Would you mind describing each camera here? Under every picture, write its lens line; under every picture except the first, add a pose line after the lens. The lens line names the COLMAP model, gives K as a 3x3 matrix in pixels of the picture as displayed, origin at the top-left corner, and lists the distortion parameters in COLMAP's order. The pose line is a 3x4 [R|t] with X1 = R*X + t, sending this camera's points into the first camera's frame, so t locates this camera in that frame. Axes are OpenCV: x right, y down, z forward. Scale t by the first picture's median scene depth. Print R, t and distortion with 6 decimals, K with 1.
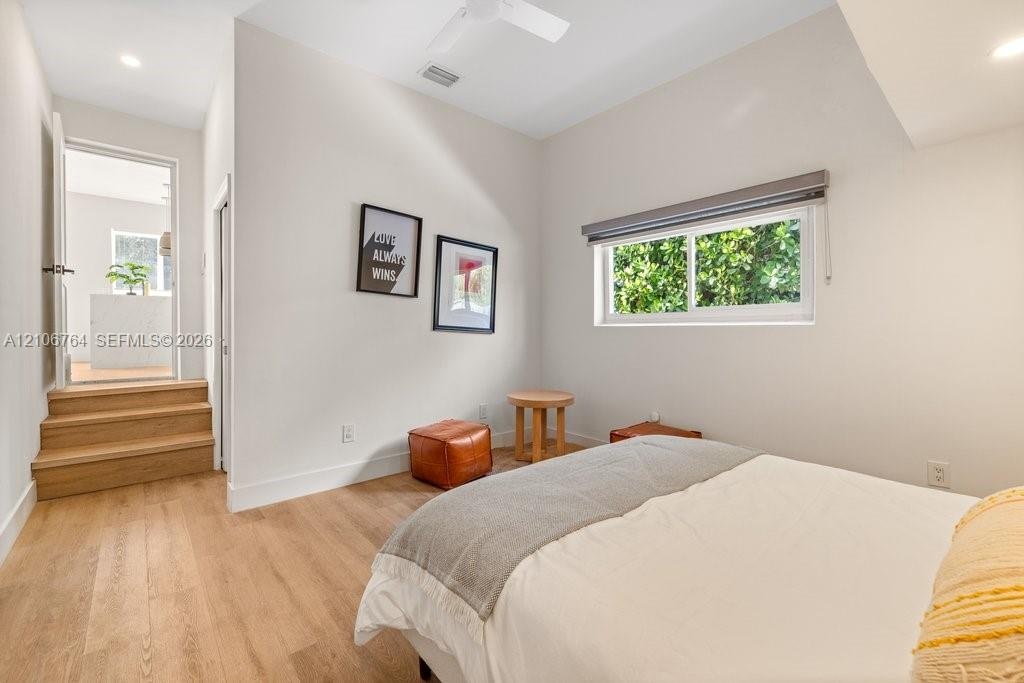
lens RADIAL K [[421.6, 0, 507.6], [0, 421.6, 333.9], [0, 0, 1]] dist [0.000459, 0.000008]
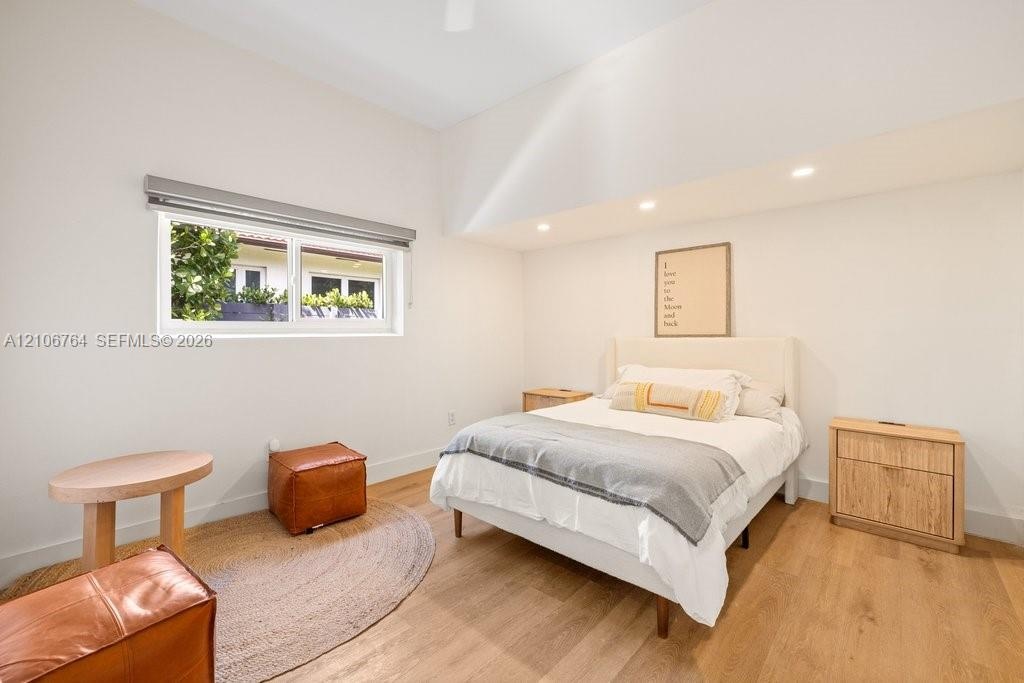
lens RADIAL K [[421.6, 0, 508.0], [0, 421.6, 337.3], [0, 0, 1]] dist [0.000459, 0.000008]
pose [[-0.099006, -0.000766, 0.995087, -0.613870], [0.026002, 0.999656, 0.003356, -0.011911], [-0.994747, 0.026206, -0.098952, 0.698213]]
